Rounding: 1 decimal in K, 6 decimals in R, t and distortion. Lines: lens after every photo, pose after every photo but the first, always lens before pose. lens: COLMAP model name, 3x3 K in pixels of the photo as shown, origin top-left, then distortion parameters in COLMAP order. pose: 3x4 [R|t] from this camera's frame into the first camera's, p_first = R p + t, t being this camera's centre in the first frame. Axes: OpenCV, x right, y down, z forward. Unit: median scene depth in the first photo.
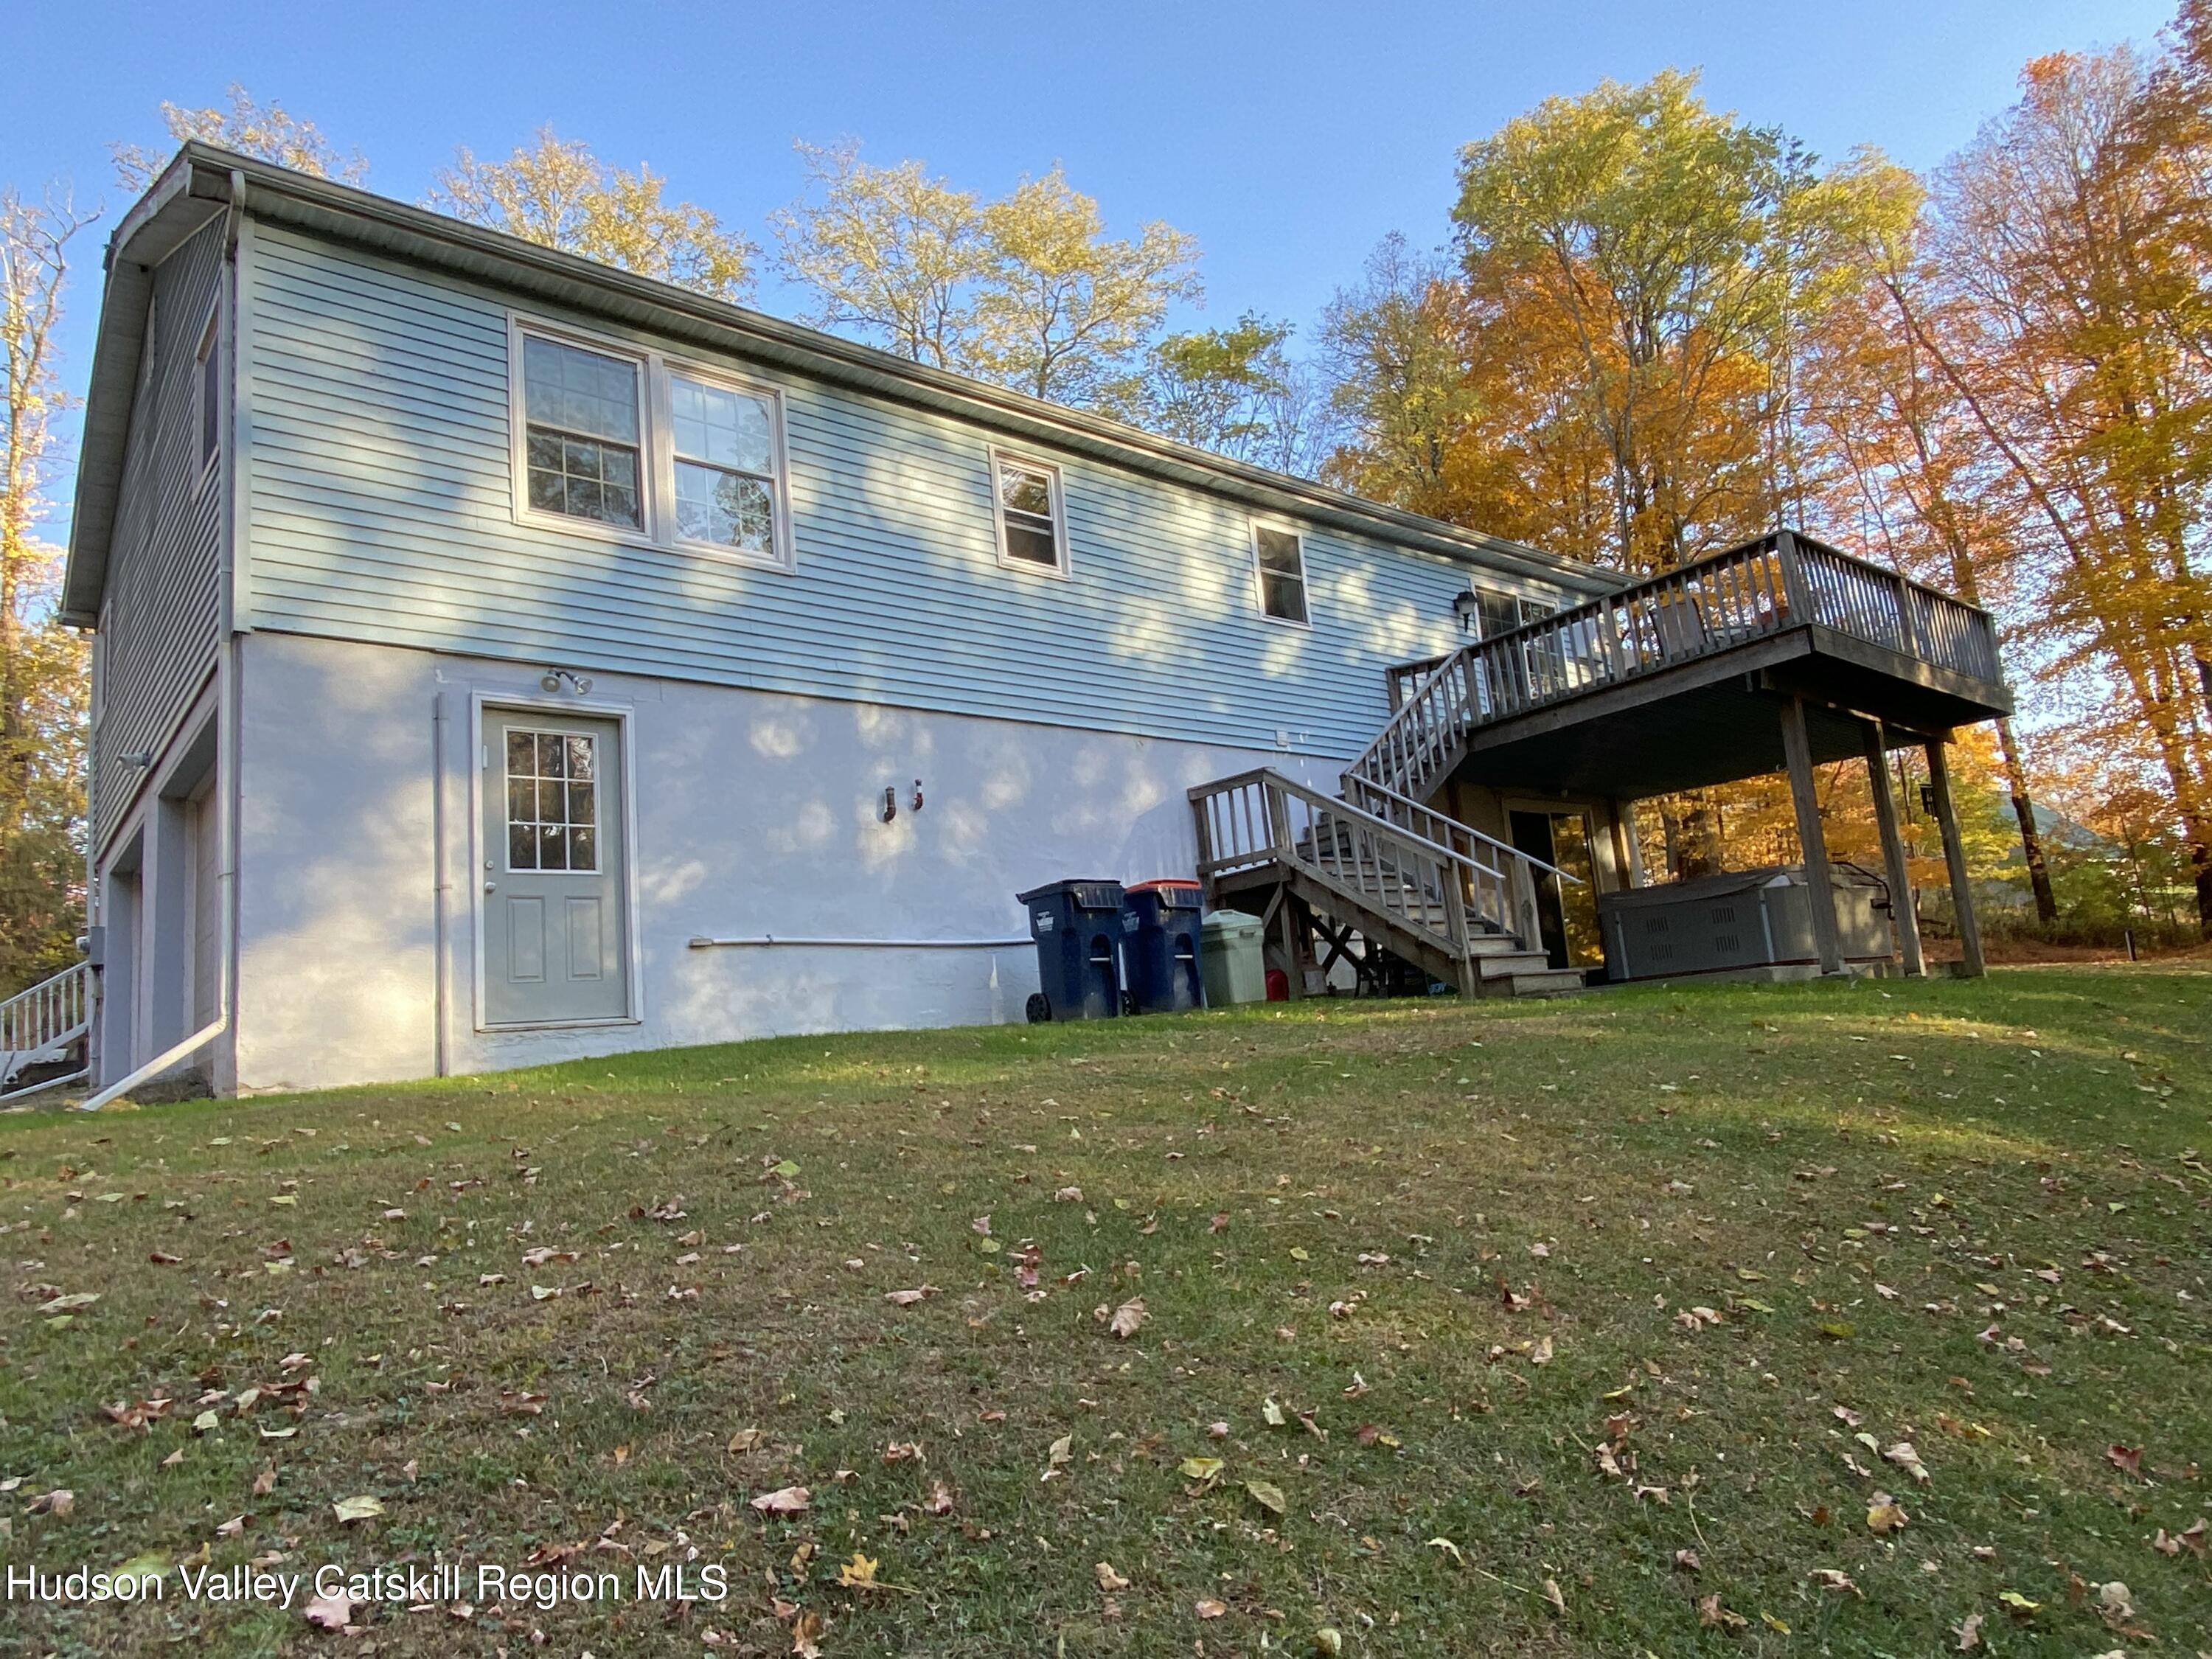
lens RADIAL K [[1461.2, 0, 1106.0], [0, 1461.2, 829.5], [0, 0, 1]] dist [0.001549, 0.000952]
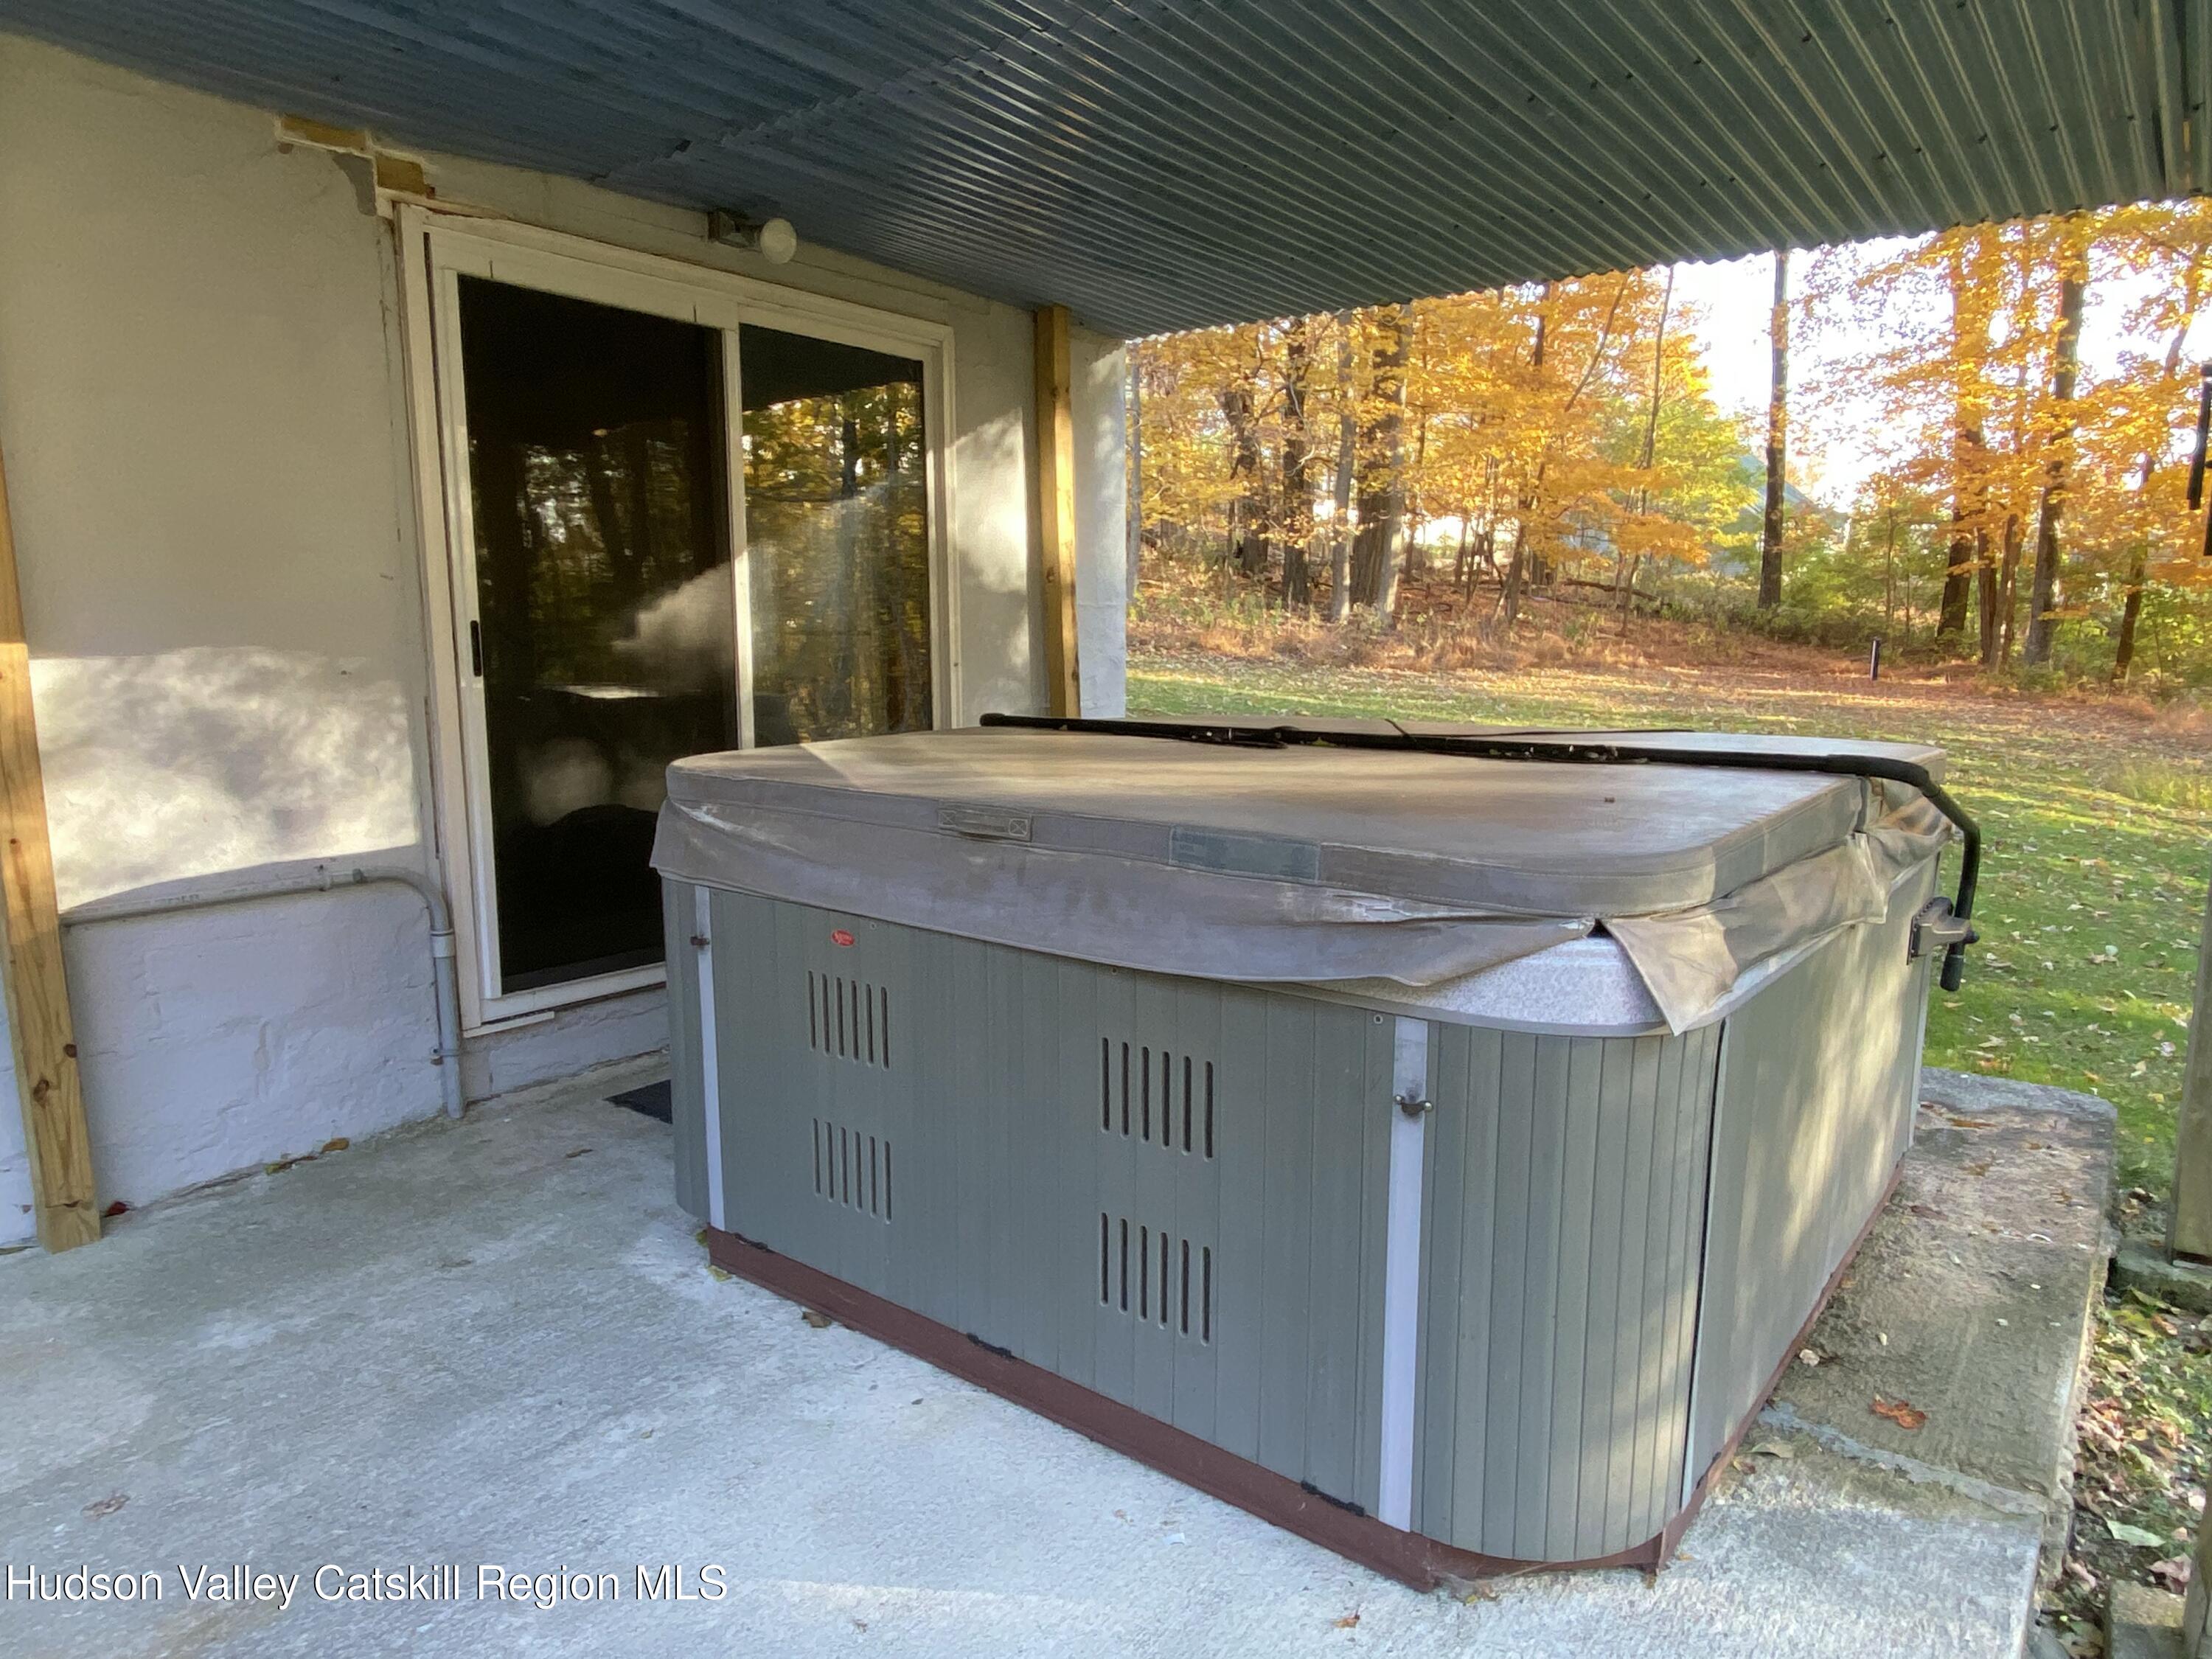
lens RADIAL K [[1368.7, 0, 1106.0], [0, 1368.7, 829.5], [0, 0, 1]] dist [0.001614, 0.000527]
pose [[0.977929, 0.061819, 0.199581, 0.312163], [-0.120577, 0.947090, 0.297460, -0.007476], [-0.170632, -0.314960, 0.933641, 0.723552]]
